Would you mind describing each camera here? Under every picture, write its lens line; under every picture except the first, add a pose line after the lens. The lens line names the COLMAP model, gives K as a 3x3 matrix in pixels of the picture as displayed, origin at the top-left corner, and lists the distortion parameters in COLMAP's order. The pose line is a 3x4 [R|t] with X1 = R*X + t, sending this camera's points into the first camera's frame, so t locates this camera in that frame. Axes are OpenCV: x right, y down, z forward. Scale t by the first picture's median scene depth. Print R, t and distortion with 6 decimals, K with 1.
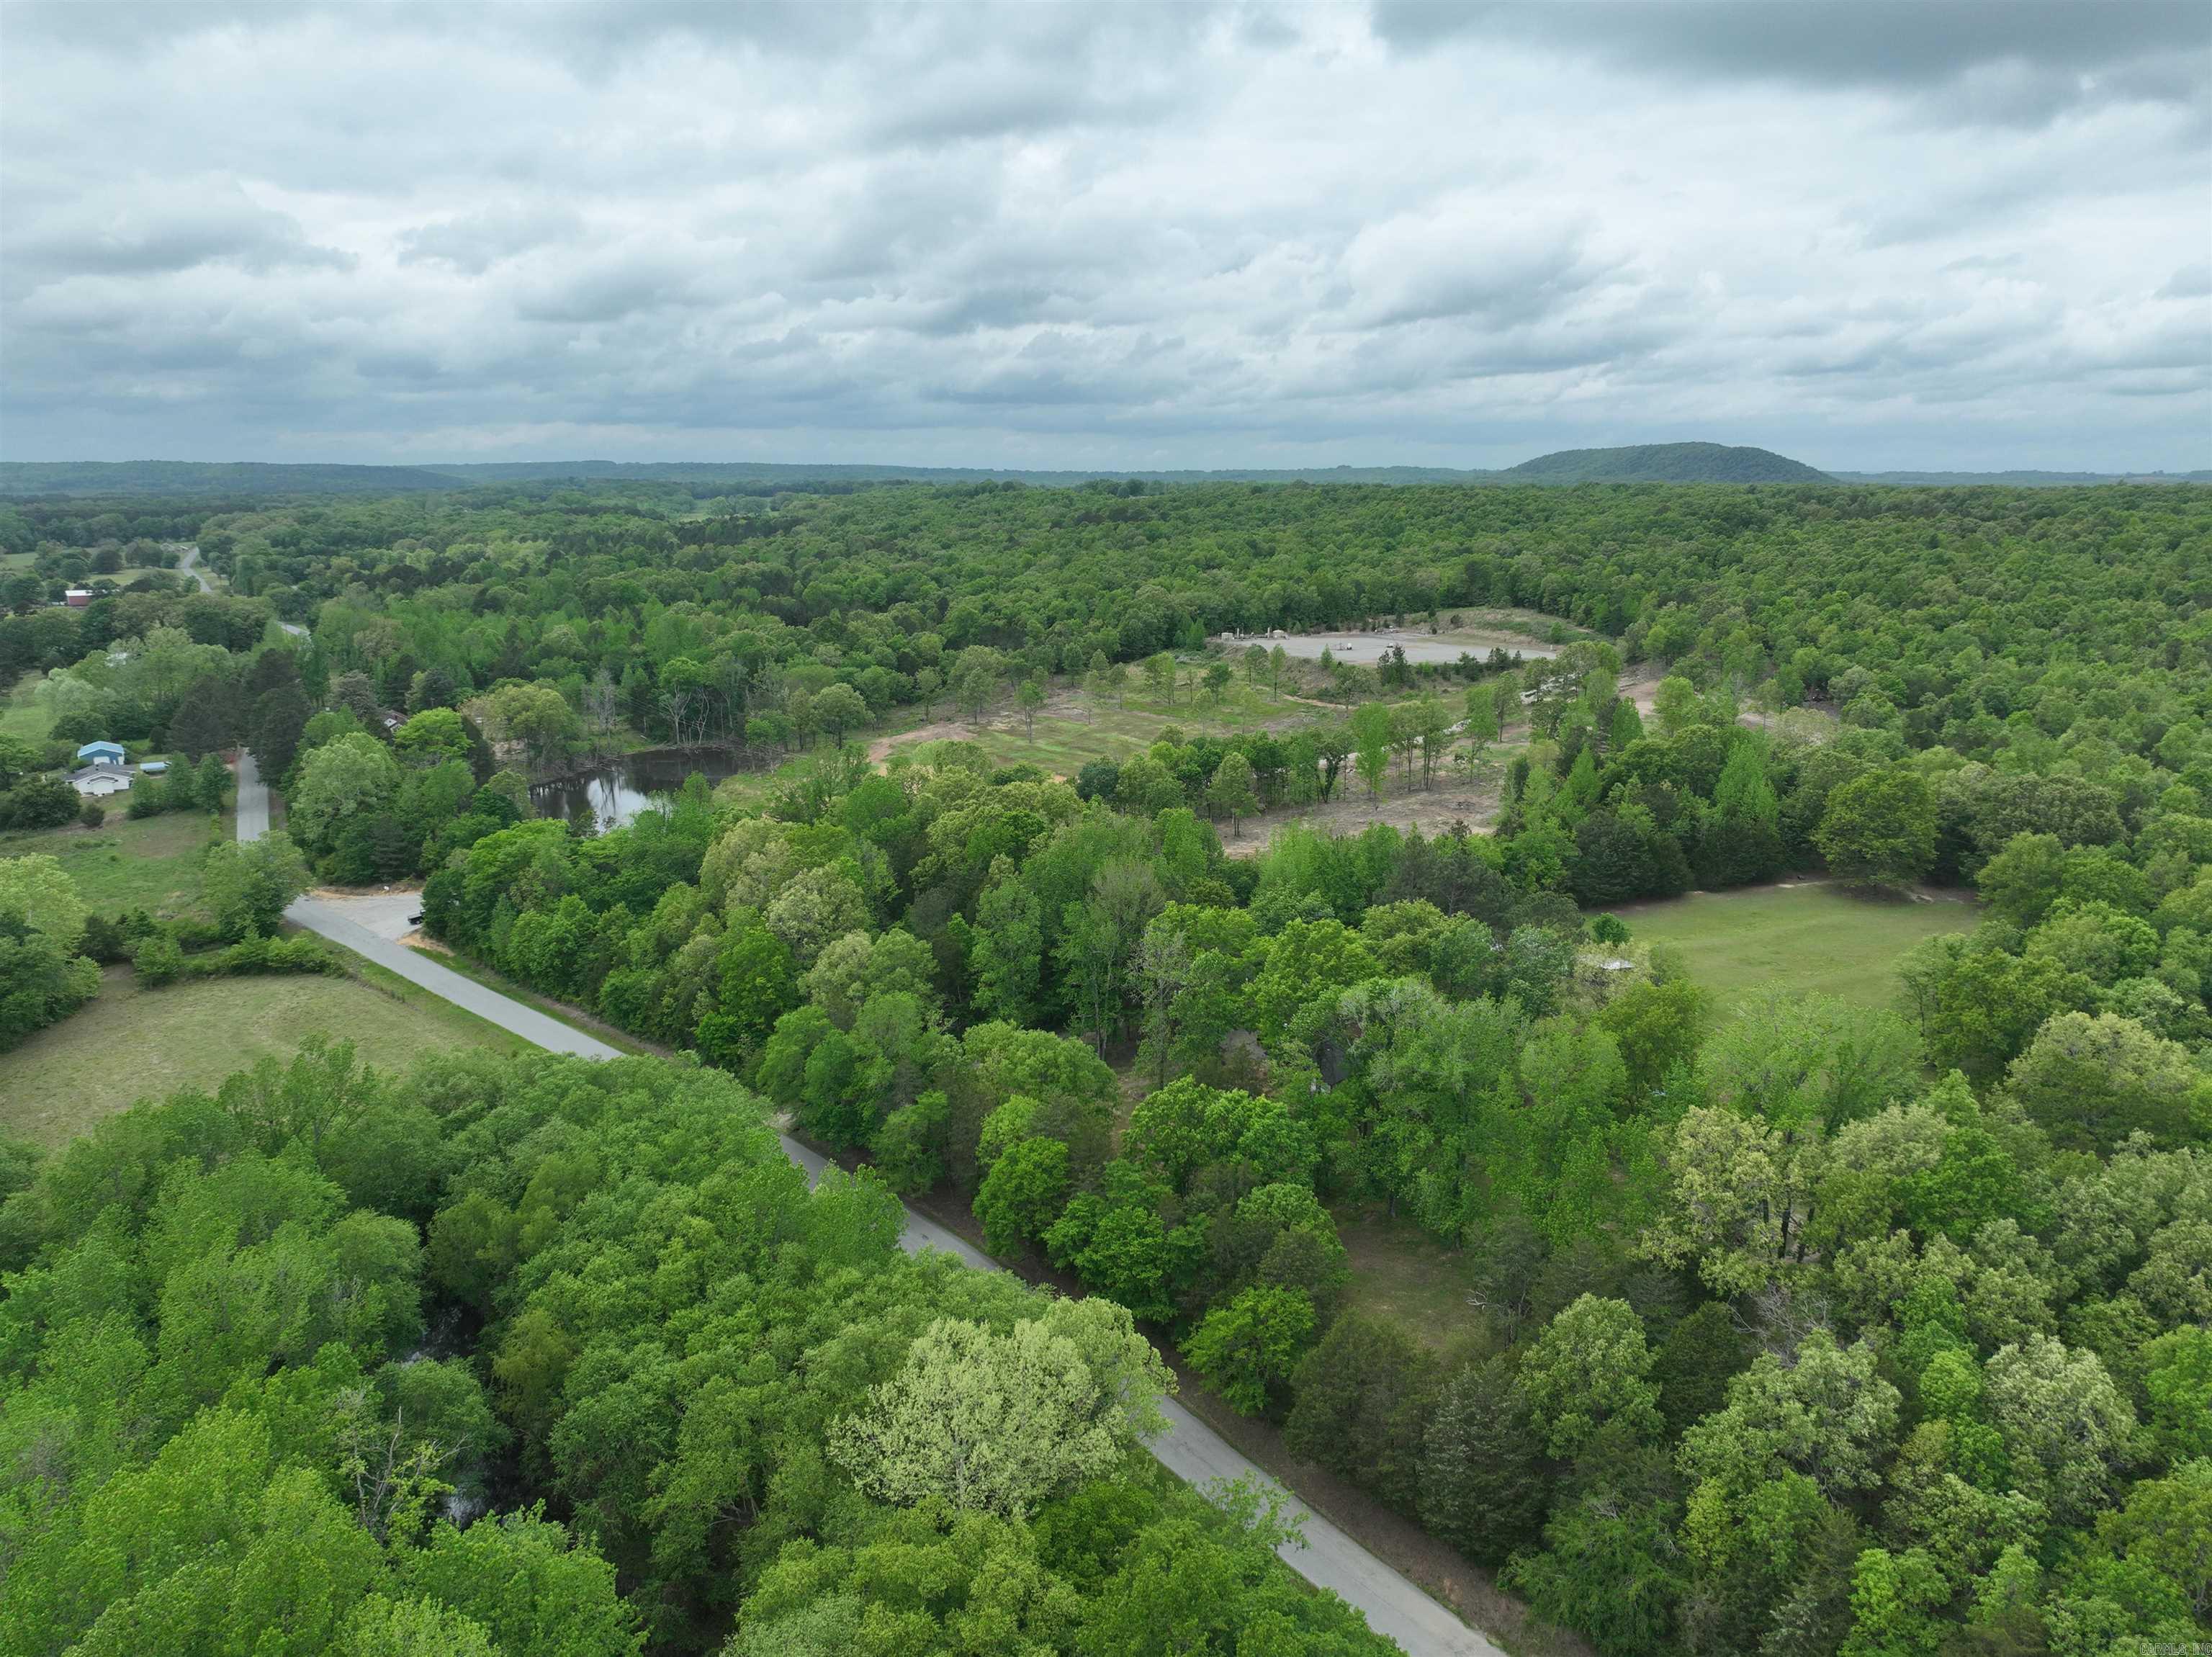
lens RADIAL K [[1558.5, 0, 1106.0], [0, 1558.5, 828.5], [0, 0, 1]] dist [0.002111, 0.012283]
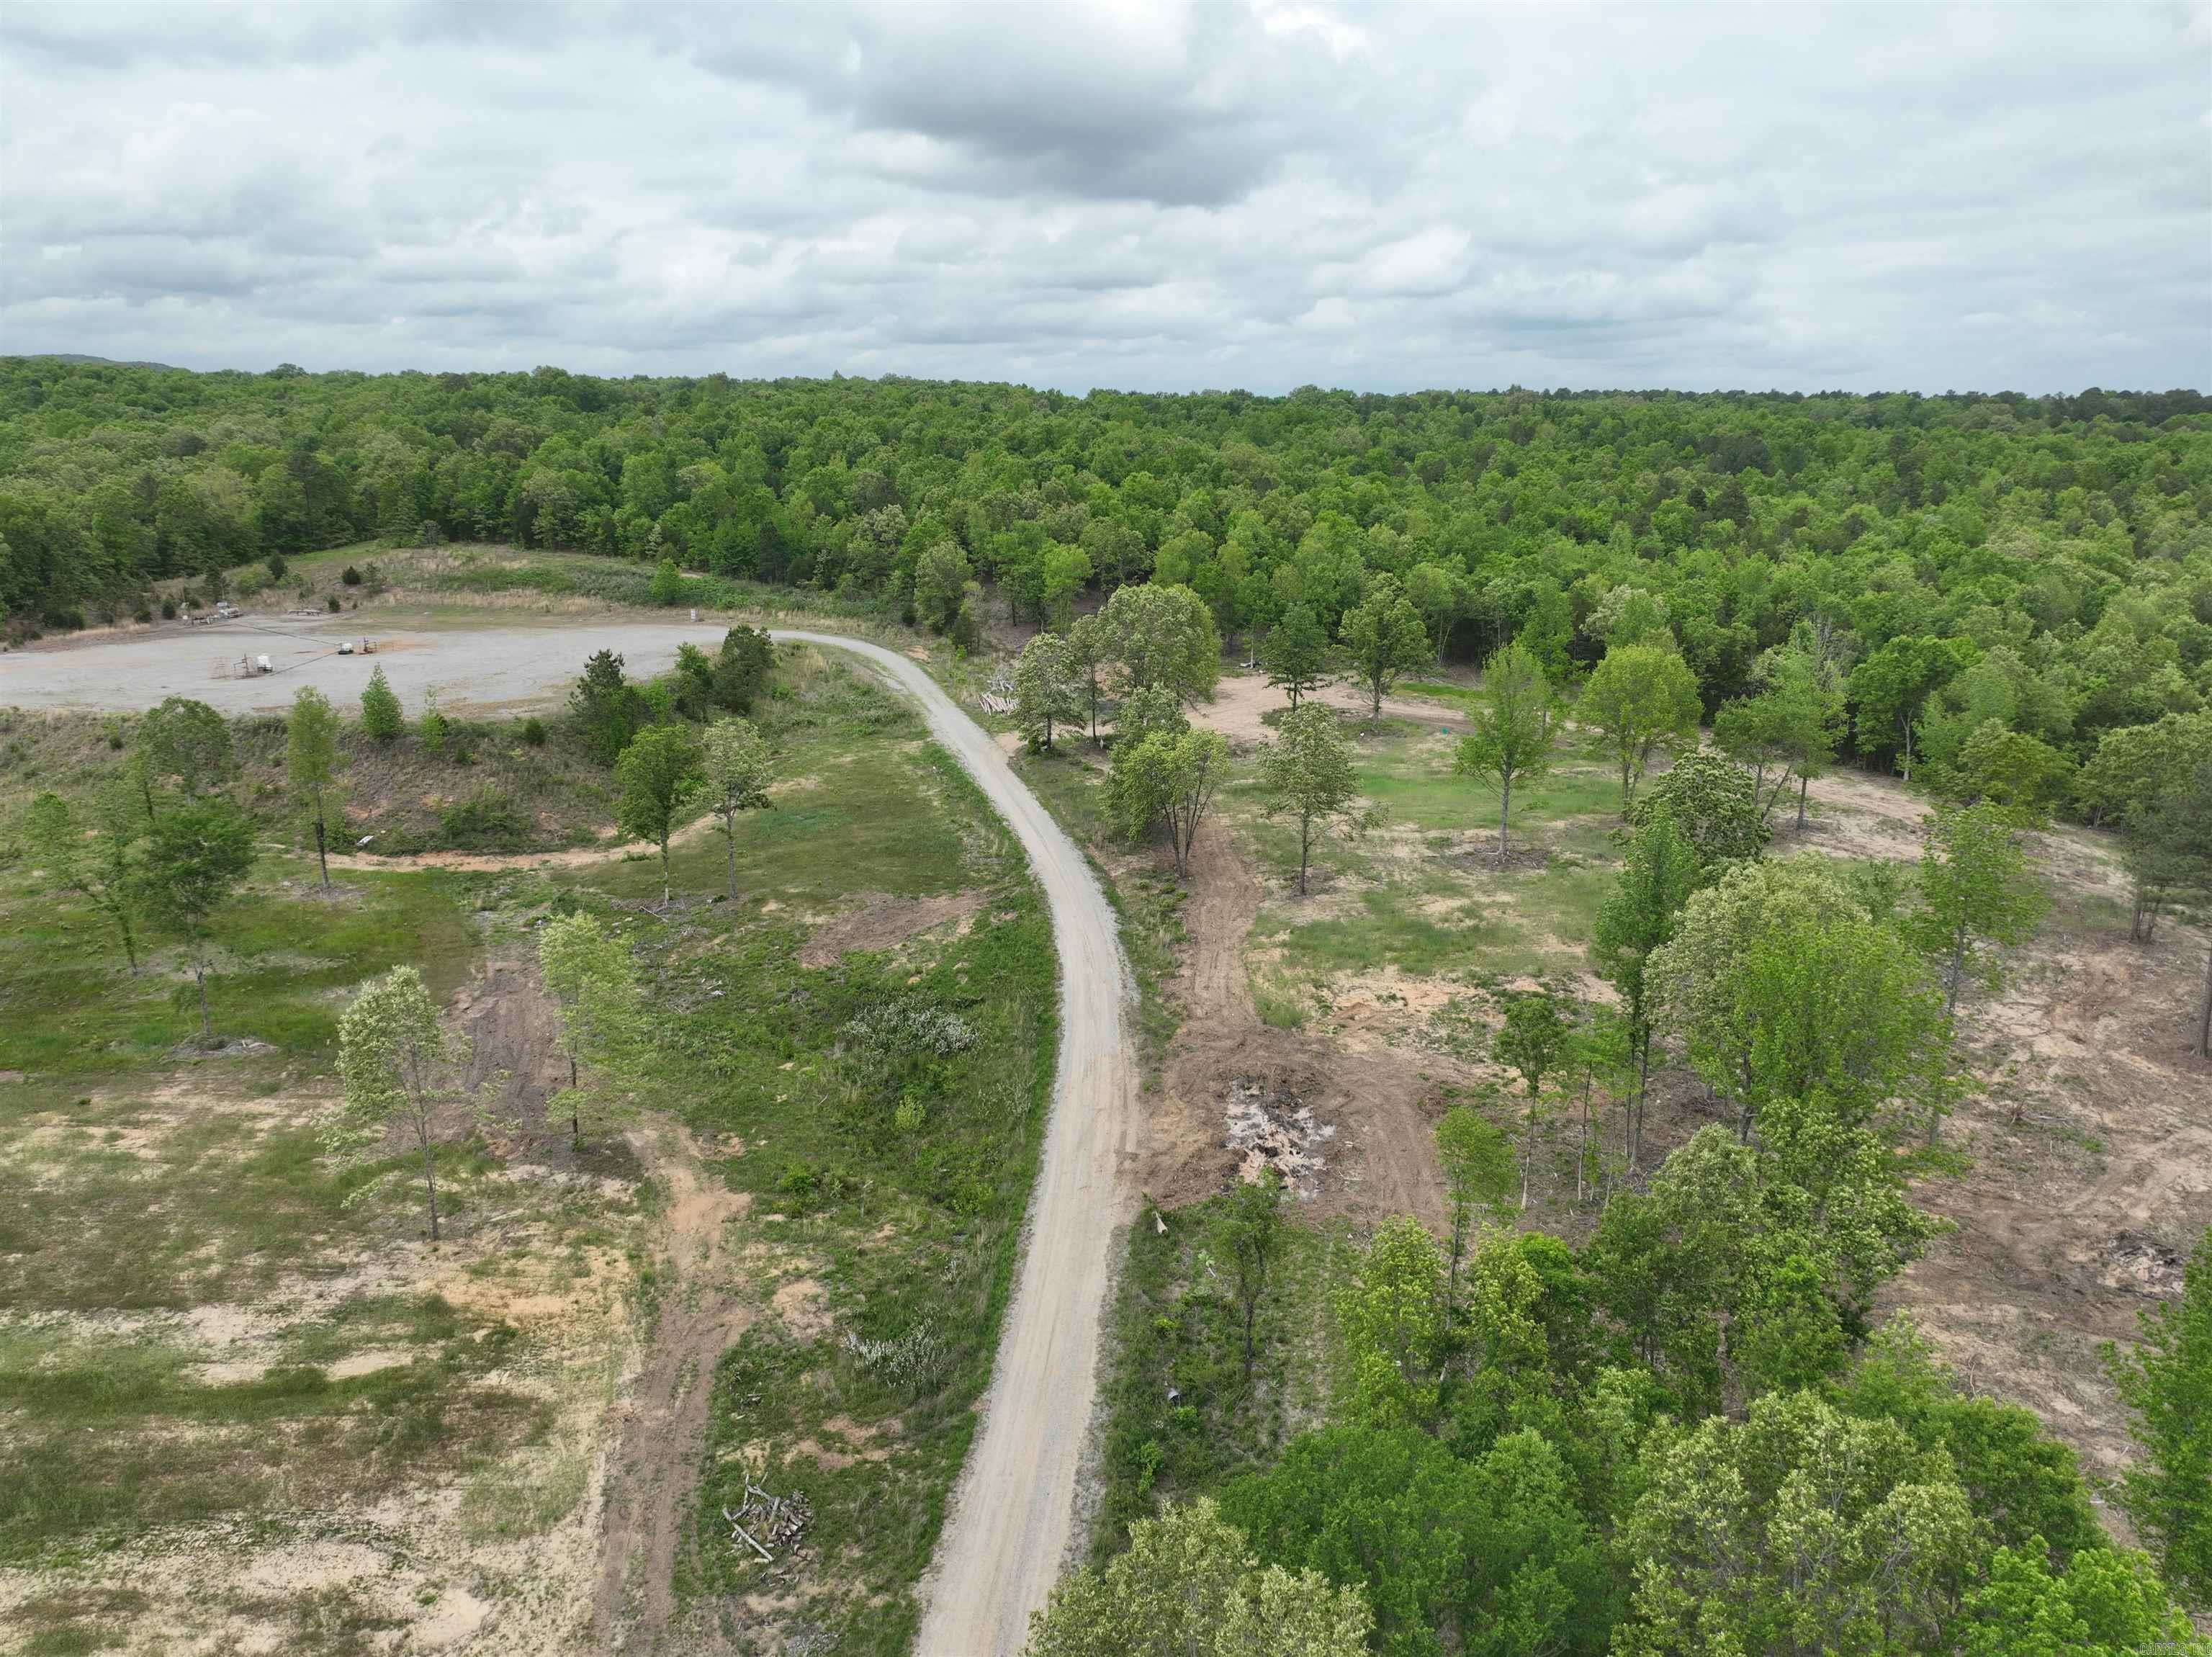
lens RADIAL K [[1553.9, 0, 1109.6], [0, 1553.9, 838.0], [0, 0, 1]] dist [0.003076, 0.012245]
pose [[0.574808, -0.211254, 0.790549, -0.032623], [0.176585, 0.975361, 0.132245, -0.099535], [-0.799008, 0.063584, 0.597950, 0.687431]]
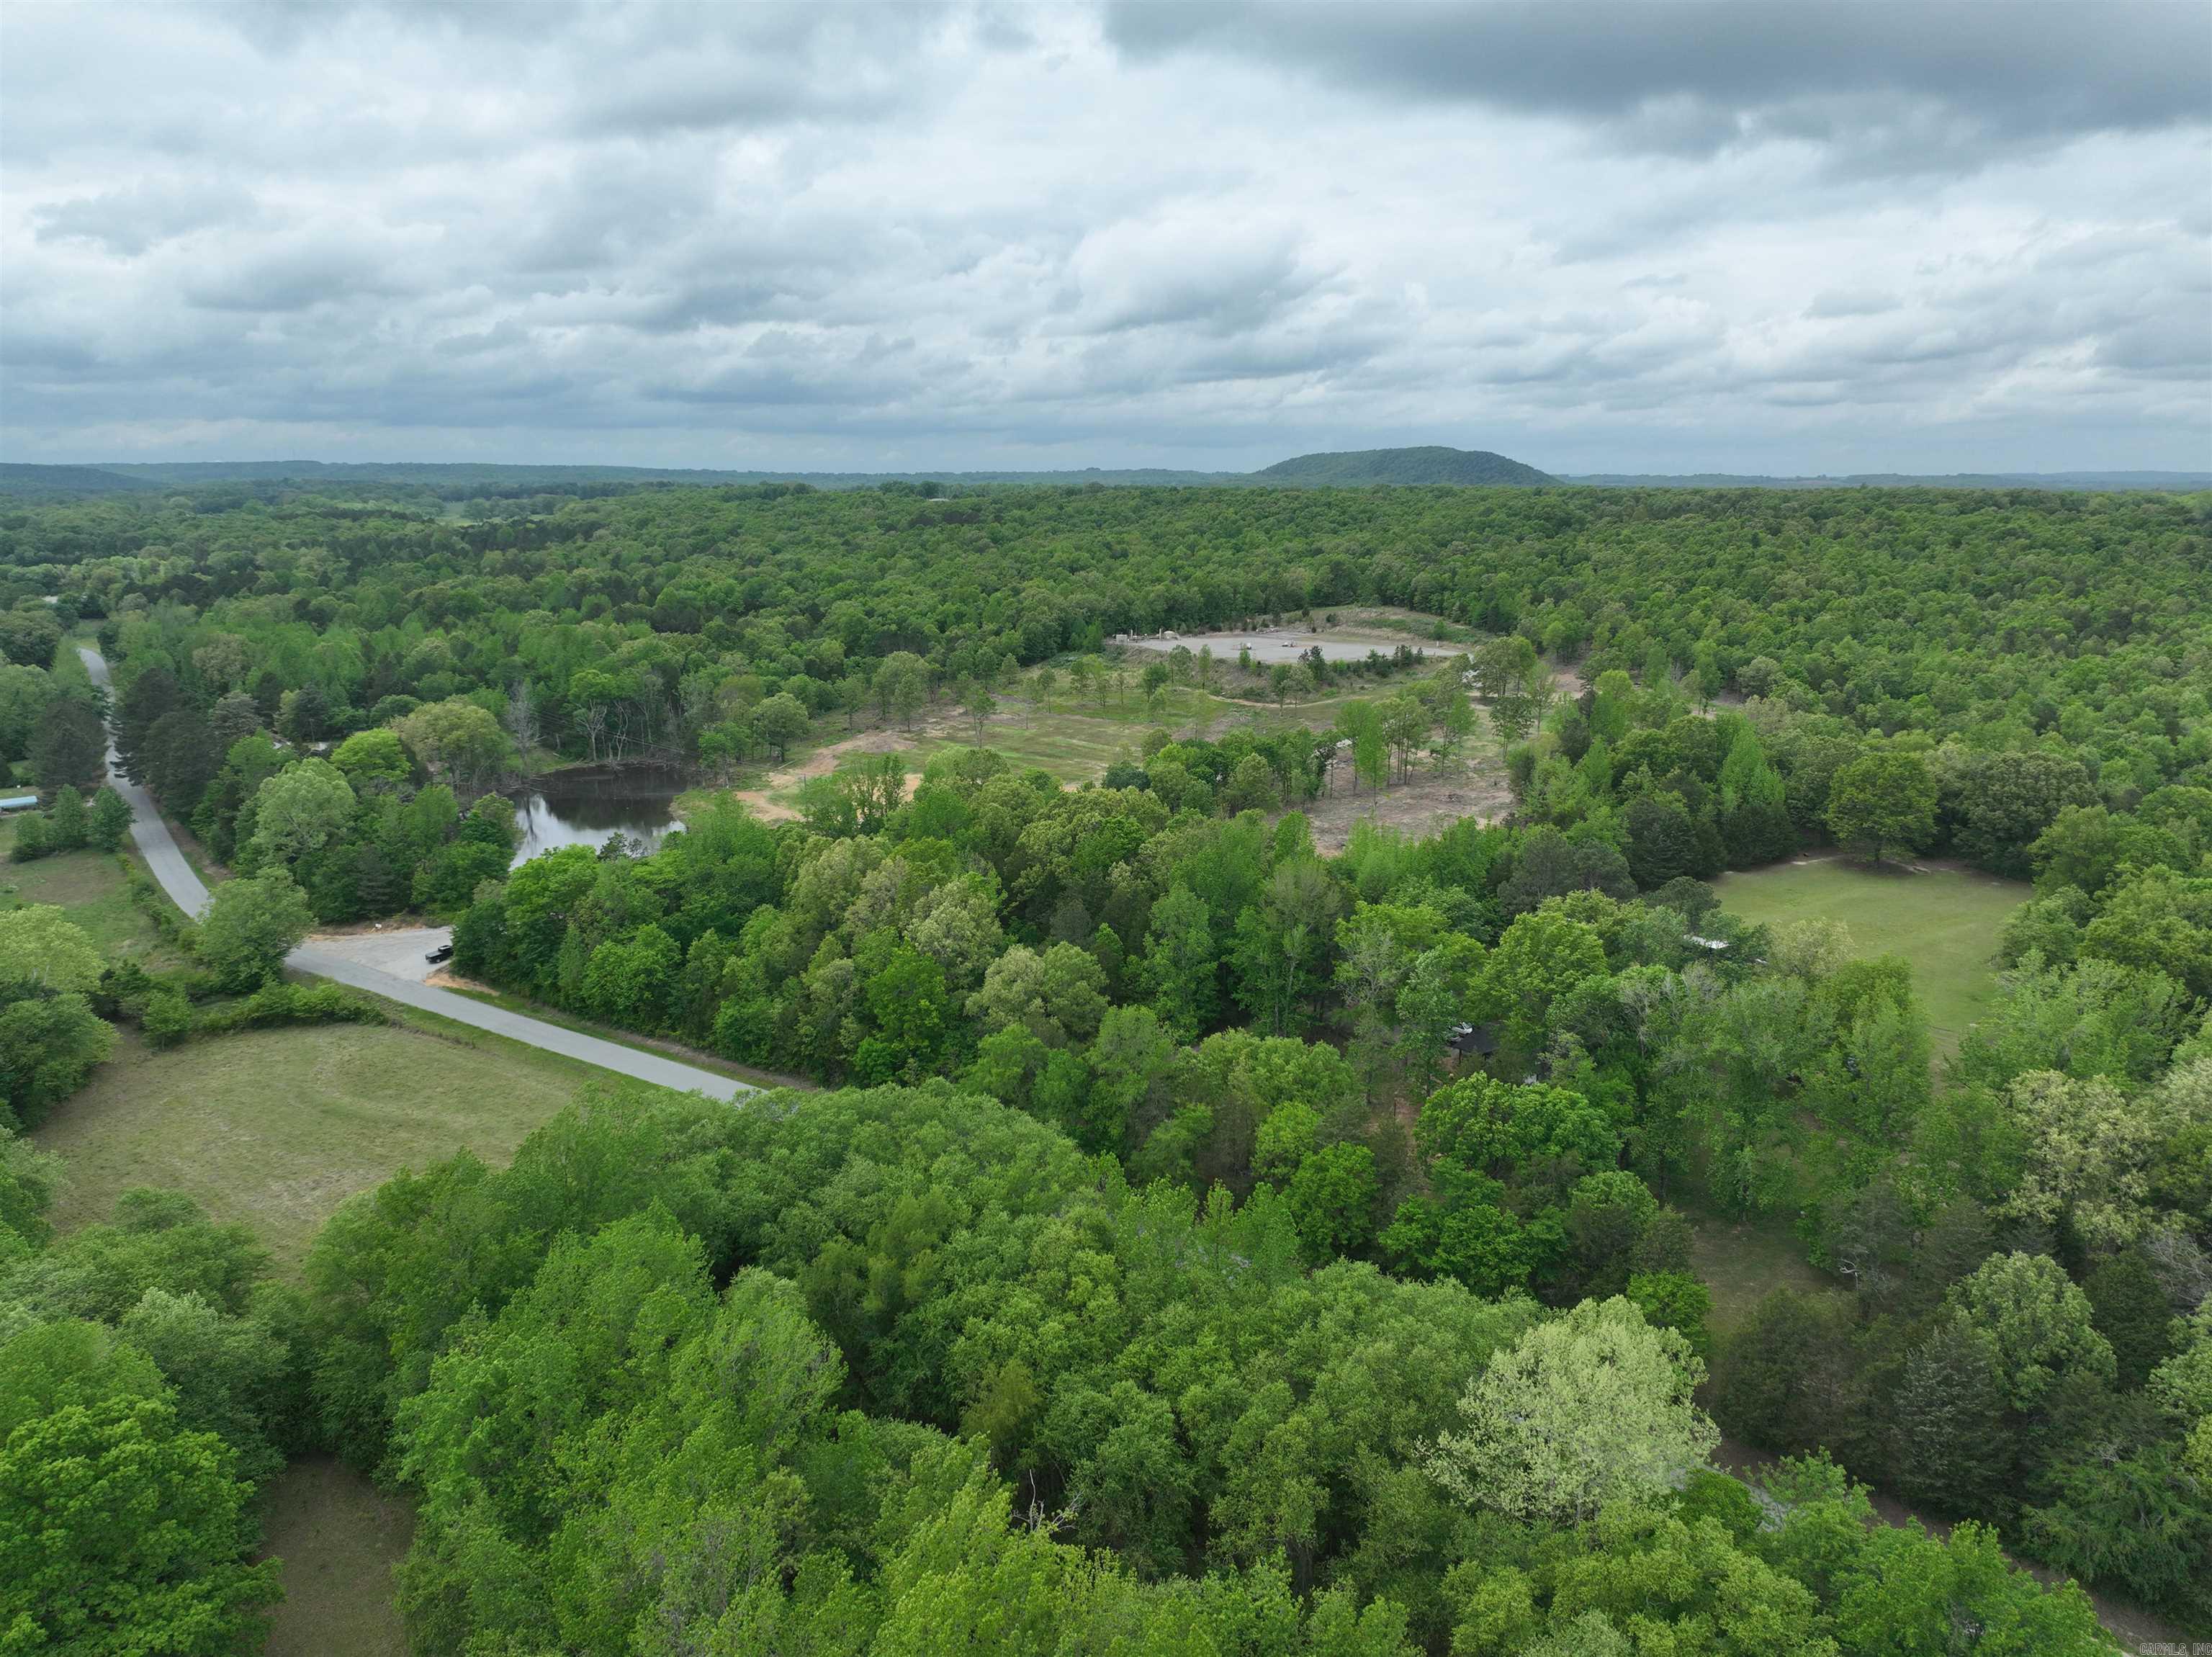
lens RADIAL K [[1553.9, 0, 1109.6], [0, 1553.9, 838.0], [0, 0, 1]] dist [0.003076, 0.012245]
pose [[0.985871, -0.036952, 0.163378, -0.115245], [0.036103, 0.999315, 0.008165, -0.003453], [-0.163568, -0.002151, 0.986530, 0.014603]]
